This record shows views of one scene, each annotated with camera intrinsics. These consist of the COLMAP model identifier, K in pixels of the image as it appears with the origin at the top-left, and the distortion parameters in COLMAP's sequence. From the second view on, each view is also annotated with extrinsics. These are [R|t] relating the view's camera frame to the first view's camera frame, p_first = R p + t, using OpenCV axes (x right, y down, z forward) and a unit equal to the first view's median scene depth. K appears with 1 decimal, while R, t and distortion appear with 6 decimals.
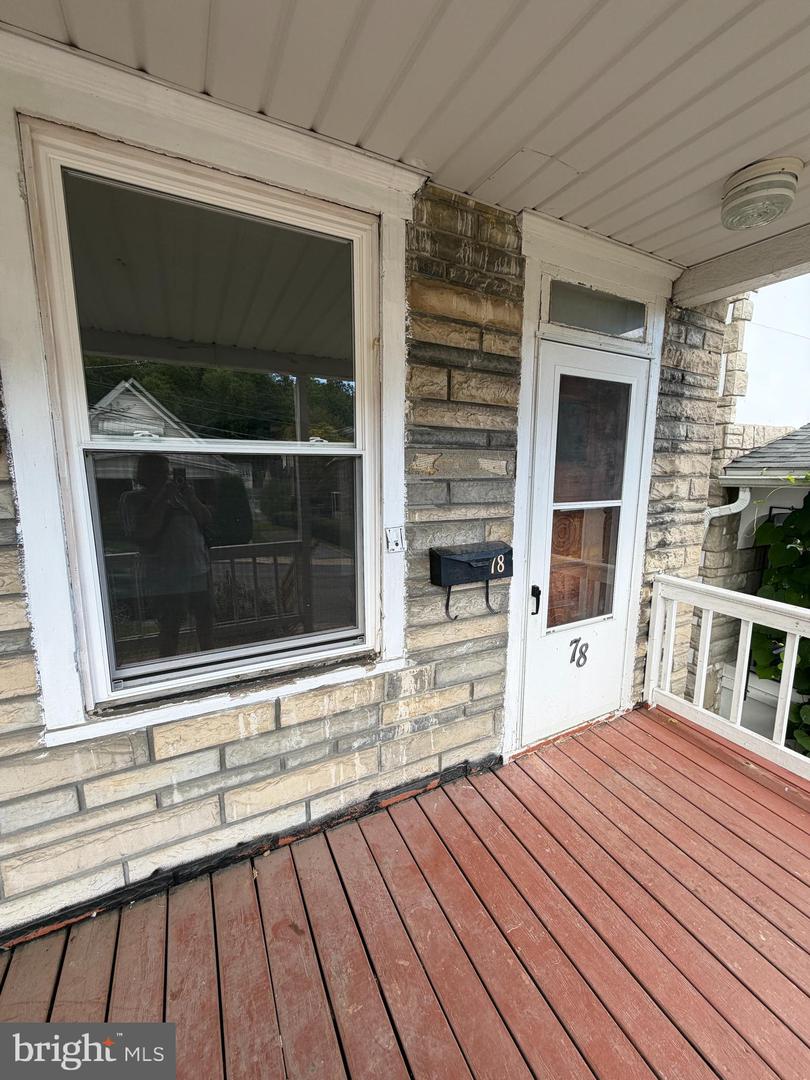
lens RADIAL K [[430.4, 0, 404.3], [0, 430.4, 539.2], [0, 0, 1]] dist [-0.000473, -0.000058]
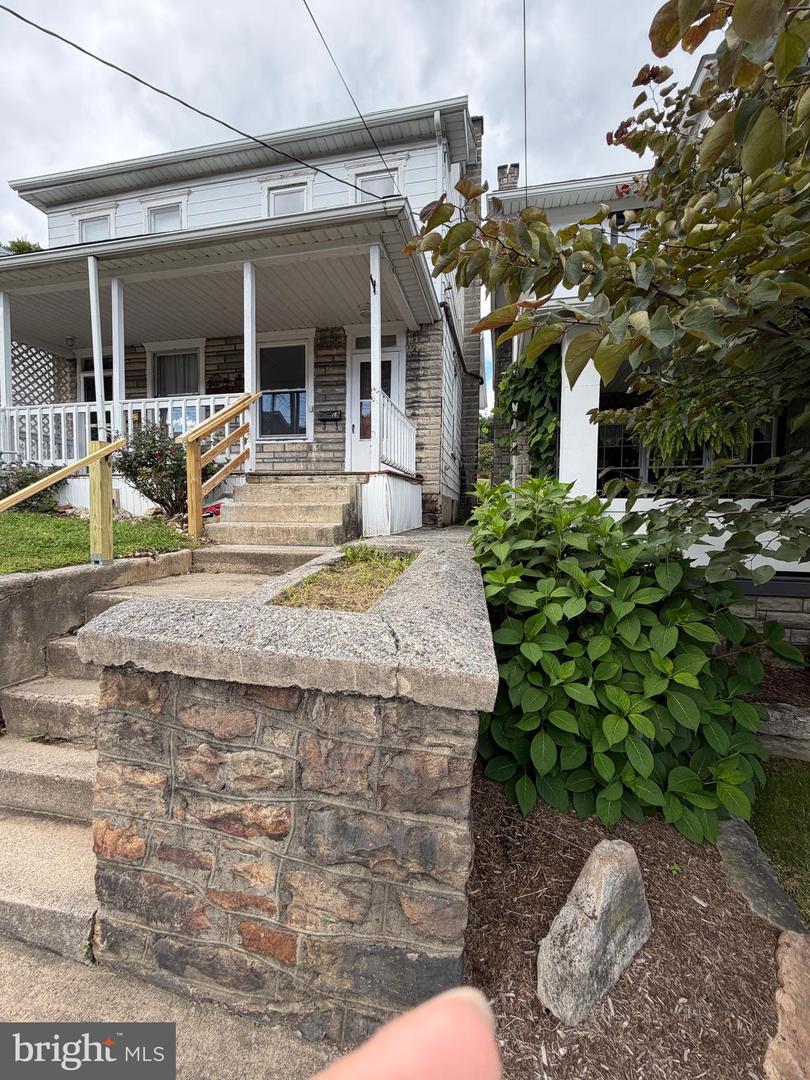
lens RADIAL K [[430.4, 0, 405.9], [0, 430.4, 538.2], [0, 0, 1]] dist [-0.000473, -0.000058]
pose [[0.778333, 0.040116, -0.626569, 2.982078], [-0.107100, 0.991813, -0.069541, 1.272106], [0.618650, 0.121232, 0.776257, -1.350249]]
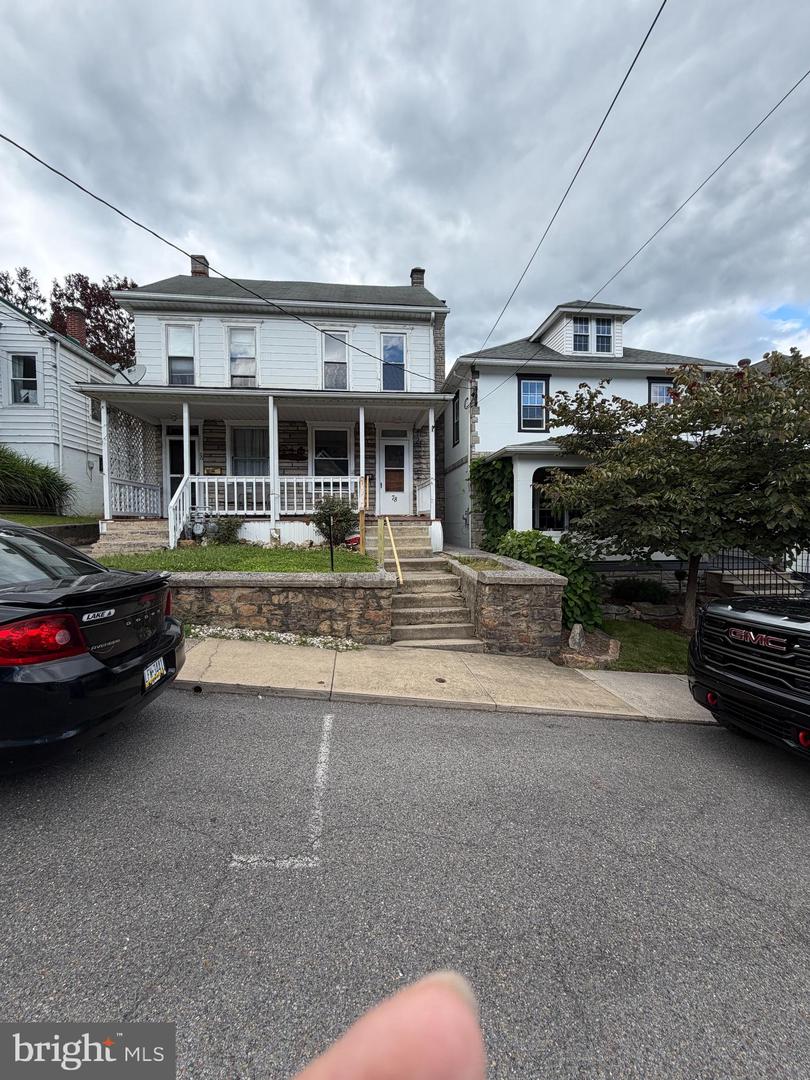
lens RADIAL K [[430.4, 0, 406.1], [0, 430.4, 539.5], [0, 0, 1]] dist [-0.000473, -0.000058]
pose [[0.934775, 0.006831, -0.355175, 2.738956], [-0.049894, 0.992429, -0.112227, 1.527508], [0.351719, 0.122628, 0.928039, -4.164498]]
